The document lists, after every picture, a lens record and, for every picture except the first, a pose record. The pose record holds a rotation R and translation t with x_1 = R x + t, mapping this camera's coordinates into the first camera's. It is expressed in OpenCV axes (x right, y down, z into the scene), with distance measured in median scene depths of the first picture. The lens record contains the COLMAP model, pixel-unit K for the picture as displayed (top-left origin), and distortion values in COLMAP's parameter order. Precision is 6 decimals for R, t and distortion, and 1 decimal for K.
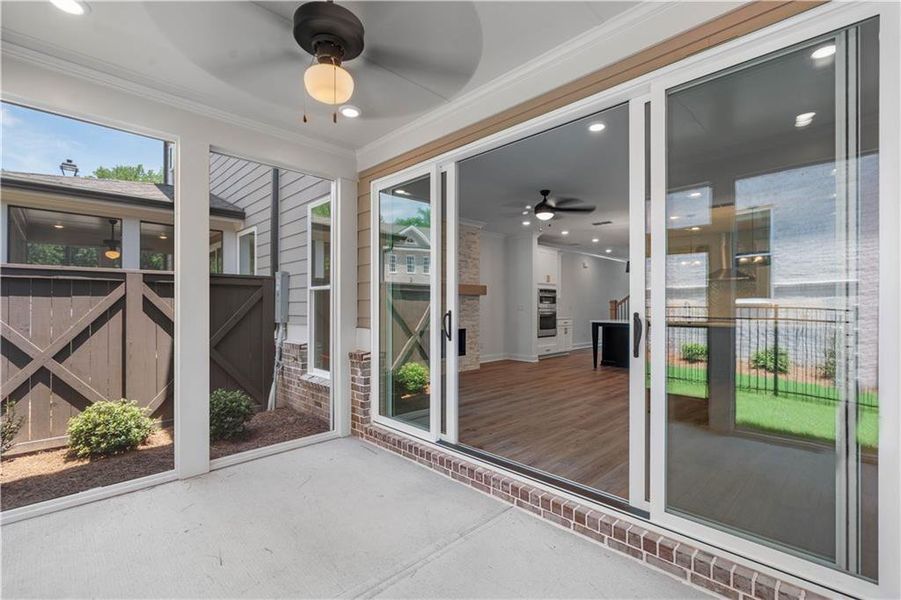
lens RADIAL K [[413.5, 0, 454.7], [0, 413.5, 305.2], [0, 0, 1]] dist [-0.007506, 0.002568]
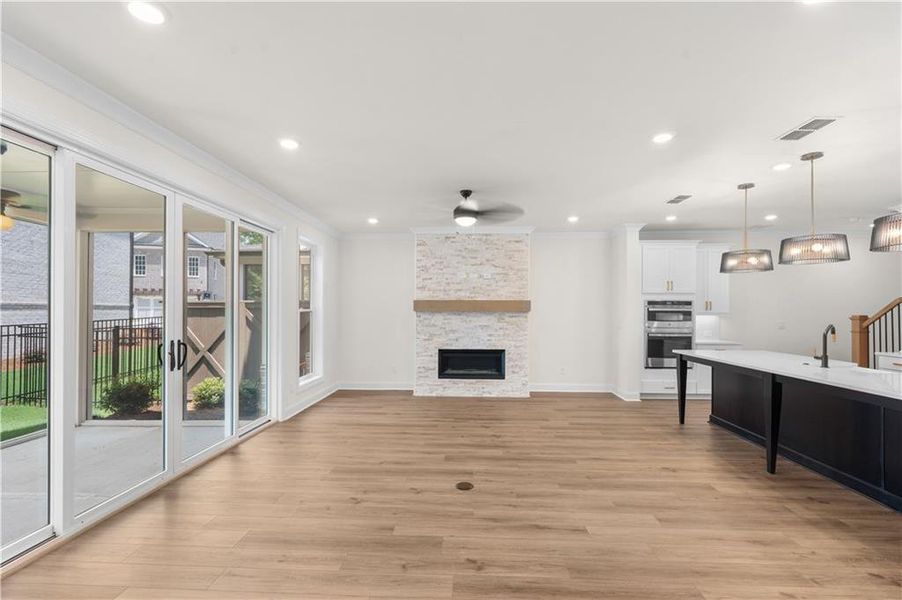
lens RADIAL K [[413.9, 0, 445.4], [0, 413.9, 309.0], [0, 0, 1]] dist [-0.007506, 0.002568]
pose [[0.669836, -0.005951, -0.742485, 0.700089], [0.000339, 0.999970, -0.007709, -0.027529], [0.742509, 0.004912, 0.669818, 0.354614]]
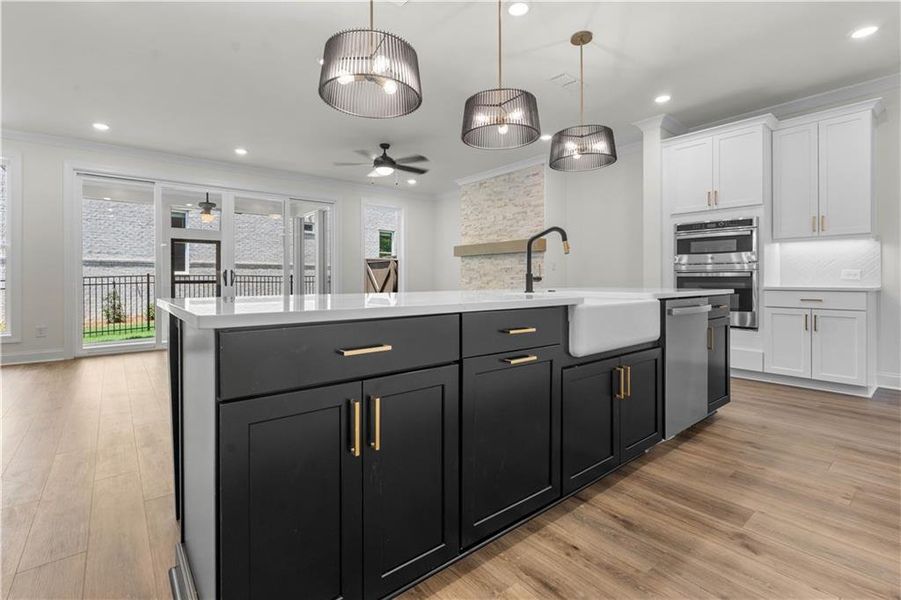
lens RADIAL K [[413.5, 0, 446.4], [0, 413.5, 278.9], [0, 0, 1]] dist [-0.007506, 0.002568]
pose [[-0.110629, -0.006438, -0.993841, 1.007336], [0.000844, 0.999978, -0.006572, 0.038493], [0.993861, -0.001566, -0.110621, 1.084181]]
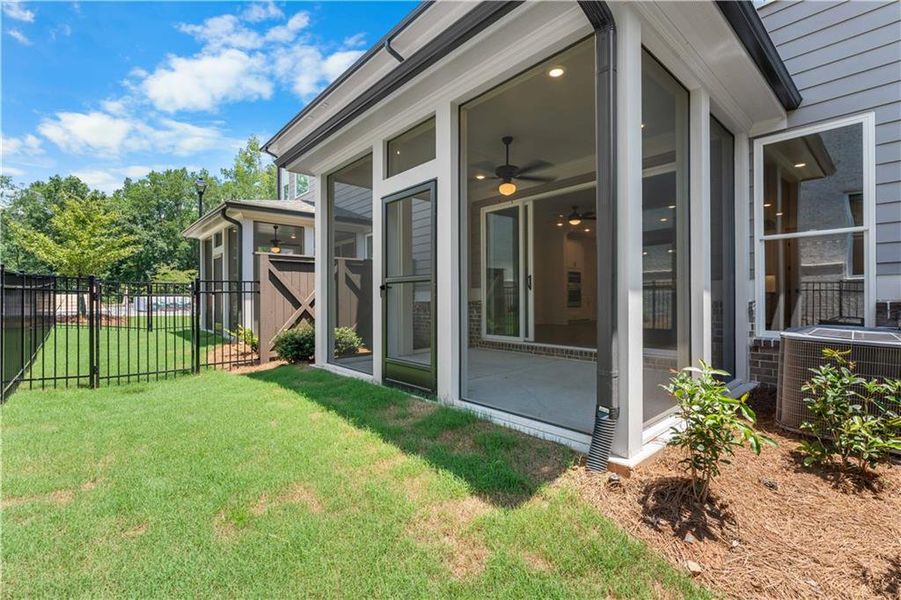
lens RADIAL K [[413.5, 0, 451.5], [0, 413.5, 298.5], [0, 0, 1]] dist [-0.007506, 0.002568]
pose [[0.998508, -0.004703, -0.054411, -0.148008], [0.004740, 0.999989, 0.000553, 0.063694], [0.054408, -0.000810, 0.998518, -0.529839]]
